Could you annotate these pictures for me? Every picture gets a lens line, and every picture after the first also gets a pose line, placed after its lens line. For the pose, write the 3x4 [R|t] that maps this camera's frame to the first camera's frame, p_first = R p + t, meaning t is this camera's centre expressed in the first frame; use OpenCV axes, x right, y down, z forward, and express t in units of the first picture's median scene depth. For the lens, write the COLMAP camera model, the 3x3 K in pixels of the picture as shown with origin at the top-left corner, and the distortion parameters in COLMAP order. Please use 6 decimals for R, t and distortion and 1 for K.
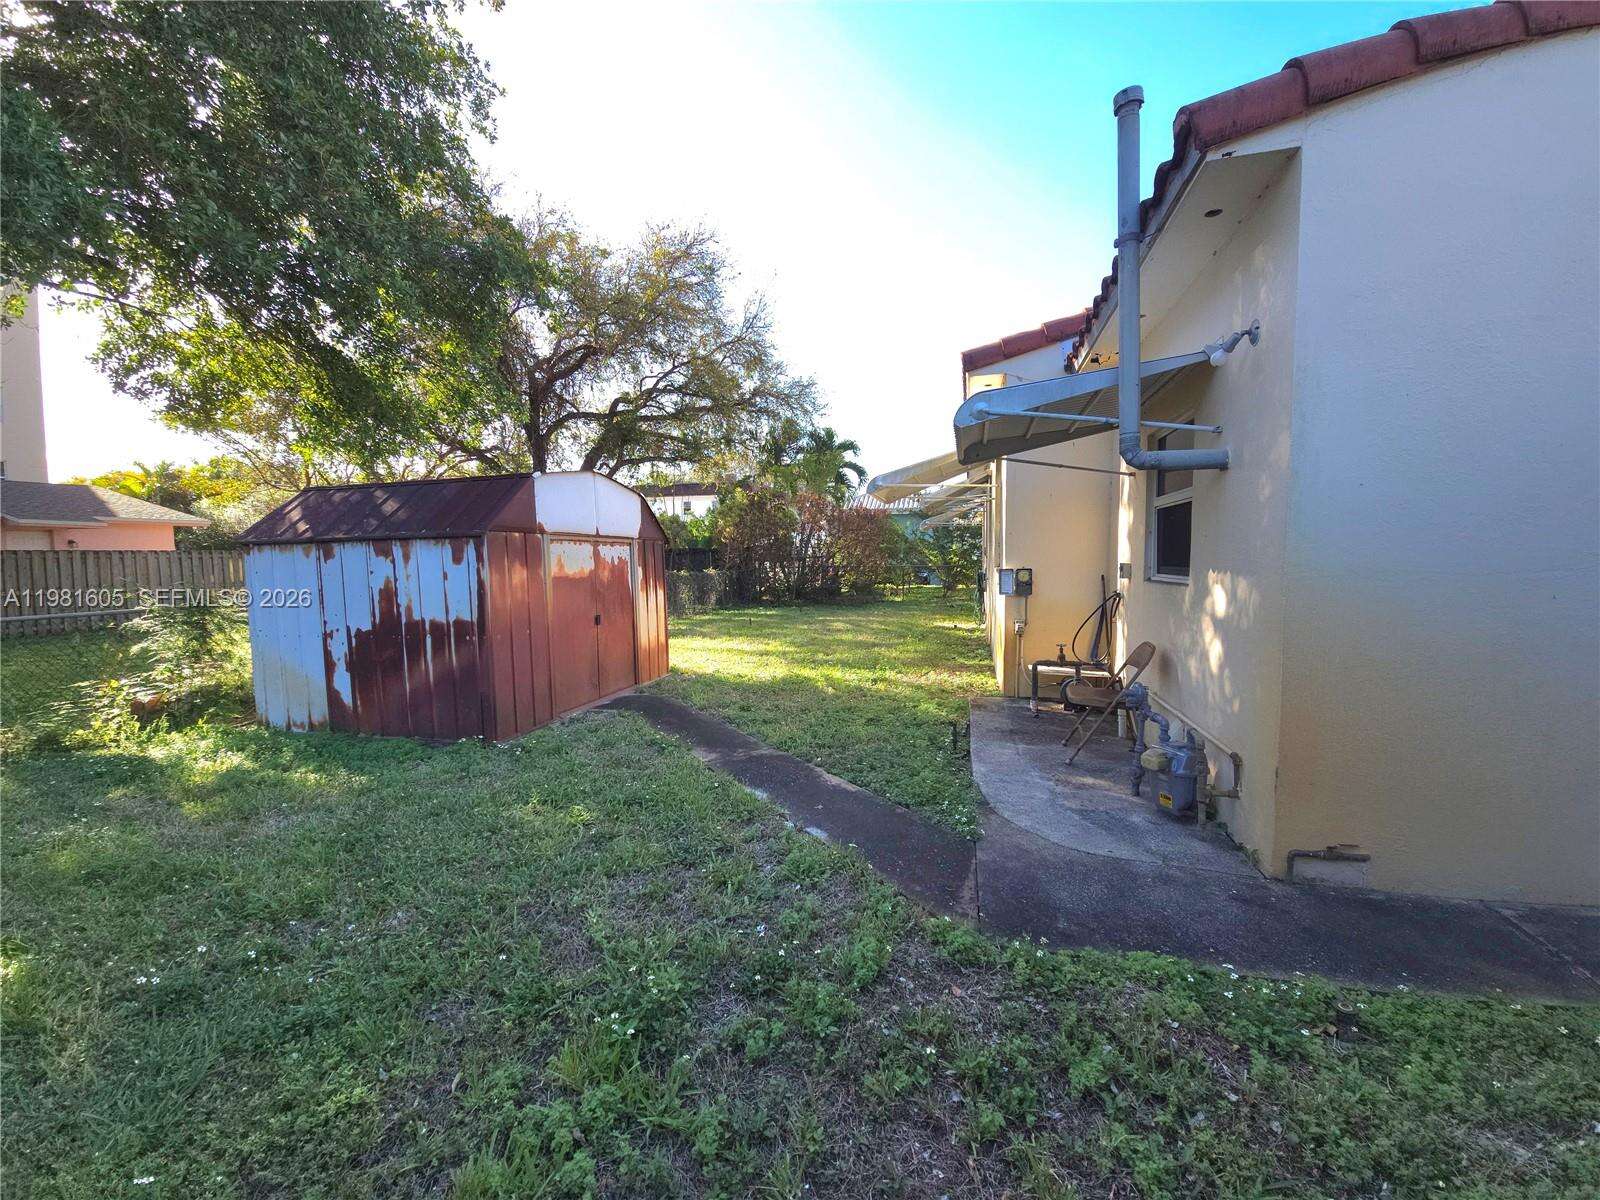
lens RADIAL K [[646.8, 0, 800.0], [0, 646.8, 600.0], [0, 0, 1]] dist [-0.000720, -0.000676]
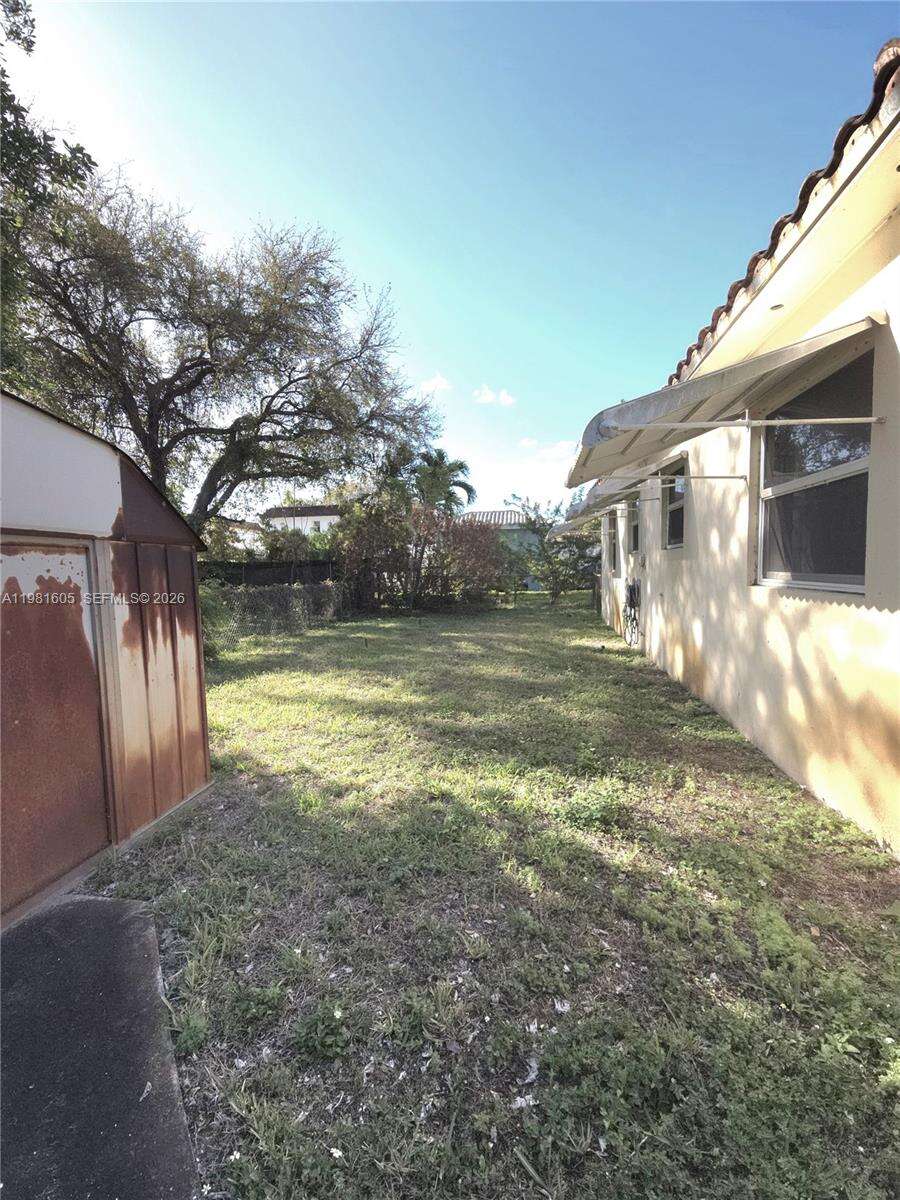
lens RADIAL K [[485.1, 0, 450.0], [0, 485.1, 600.0], [0, 0, 1]] dist [-0.000720, -0.000676]
pose [[0.996629, -0.011884, 0.081175, -0.009378], [0.011655, 0.999927, 0.003295, -0.015088], [-0.081209, -0.002338, 0.996694, 0.196473]]
